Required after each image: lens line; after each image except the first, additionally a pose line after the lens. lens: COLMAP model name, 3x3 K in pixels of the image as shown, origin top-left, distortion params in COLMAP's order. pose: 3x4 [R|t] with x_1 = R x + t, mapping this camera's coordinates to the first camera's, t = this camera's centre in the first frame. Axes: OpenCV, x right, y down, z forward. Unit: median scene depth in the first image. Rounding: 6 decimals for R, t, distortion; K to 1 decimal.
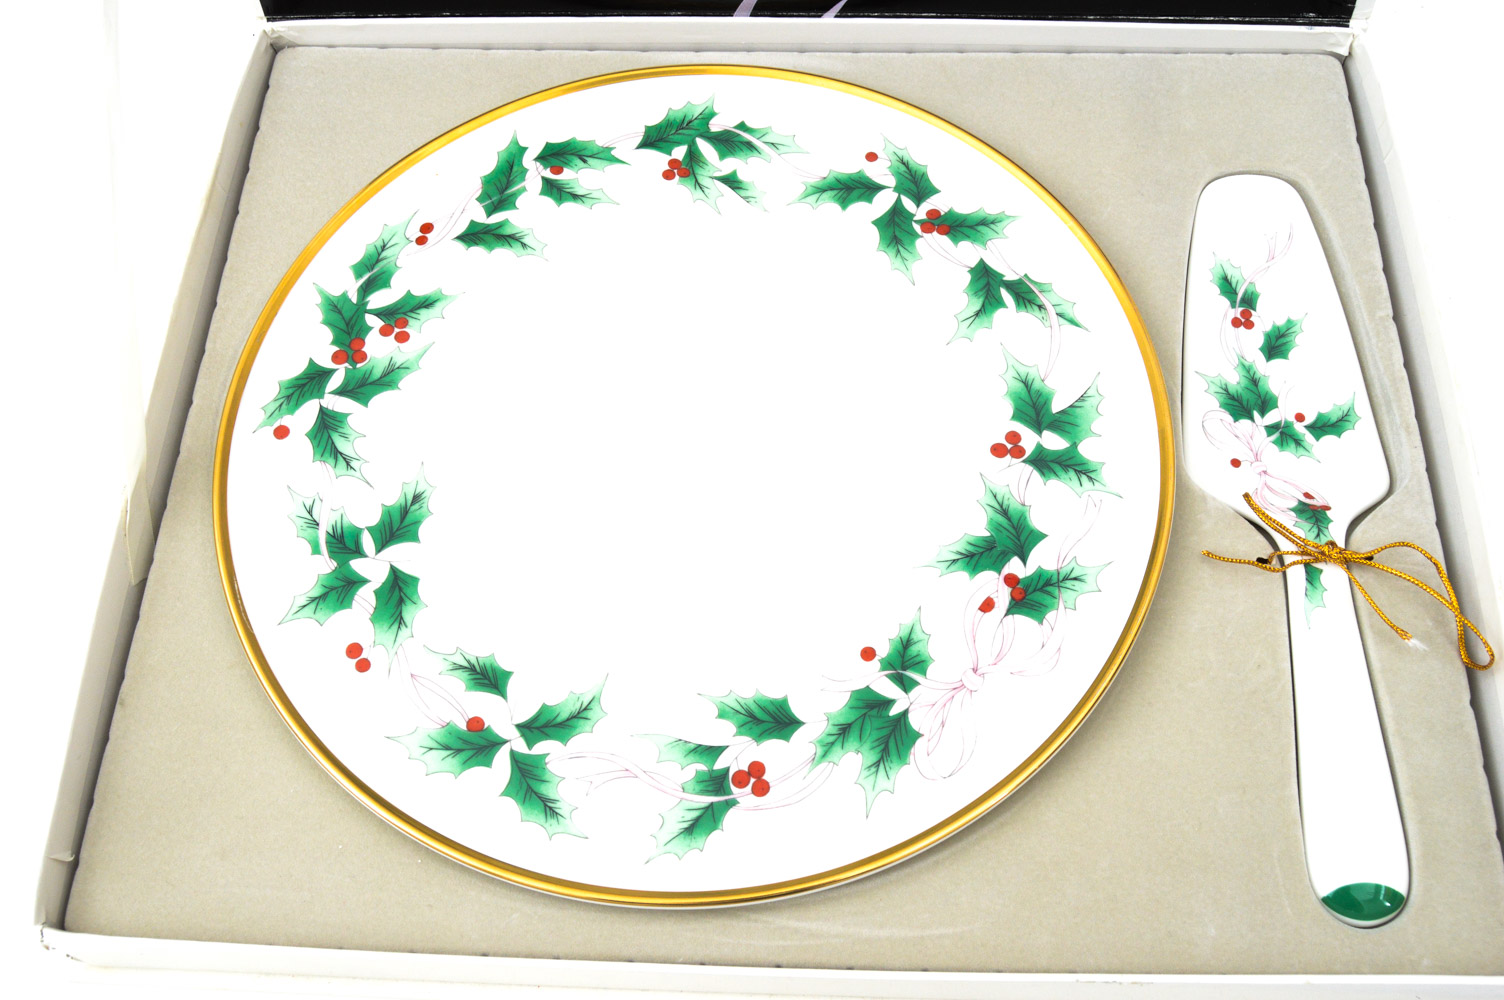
lens RADIAL K [[1454.8, 0, 753.7], [0, 1454.8, 500.7], [0, 0, 1]] dist [-0.055799, 0.000000]
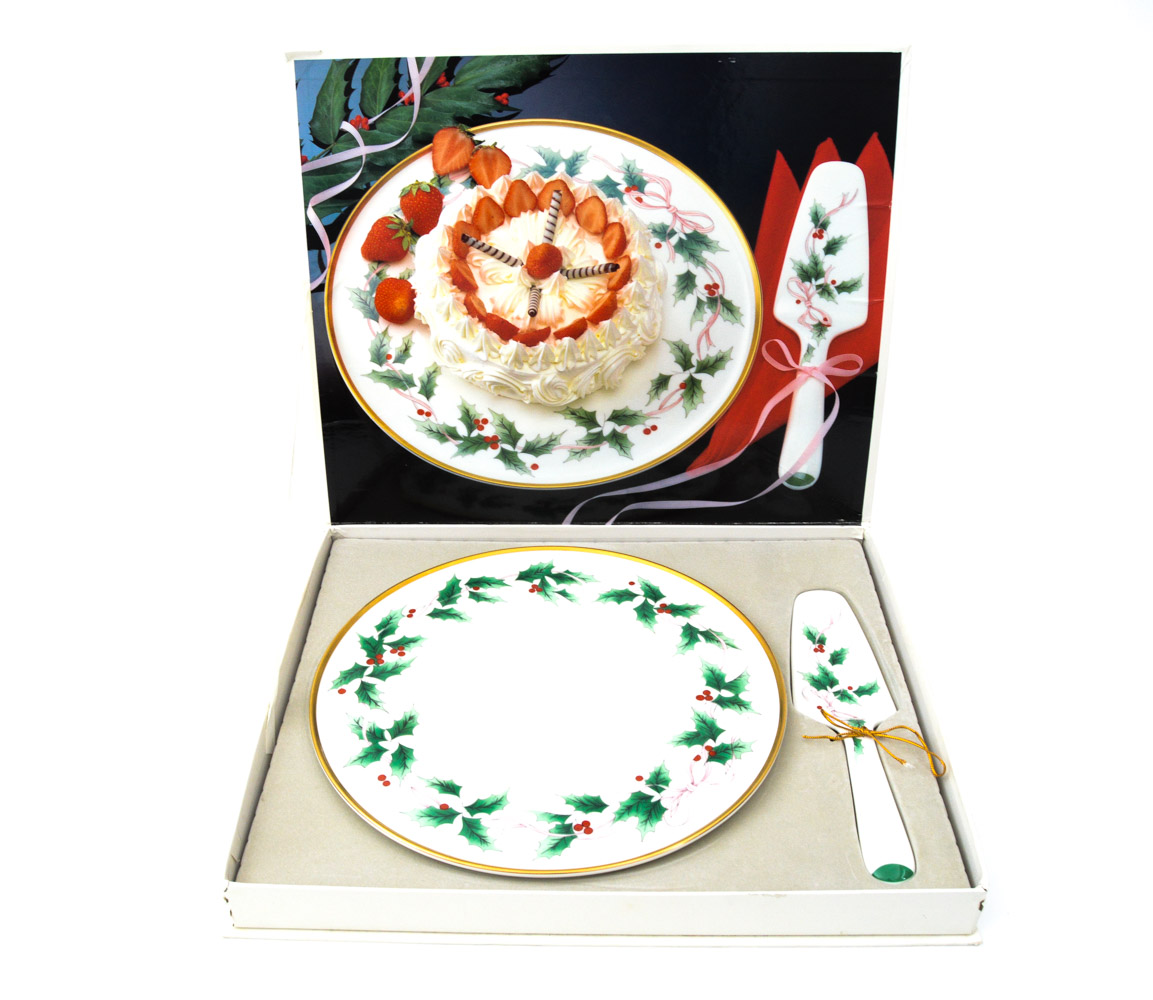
lens RADIAL K [[1019.3, 0, 576.1], [0, 1019.3, 499.7], [0, 0, 1]] dist [-0.001414, 0.005341]
pose [[0.999579, 0.002486, 0.028908, -0.043775], [0.010711, 0.894332, -0.447275, 0.340221], [-0.026966, 0.447397, 0.893929, -0.375065]]
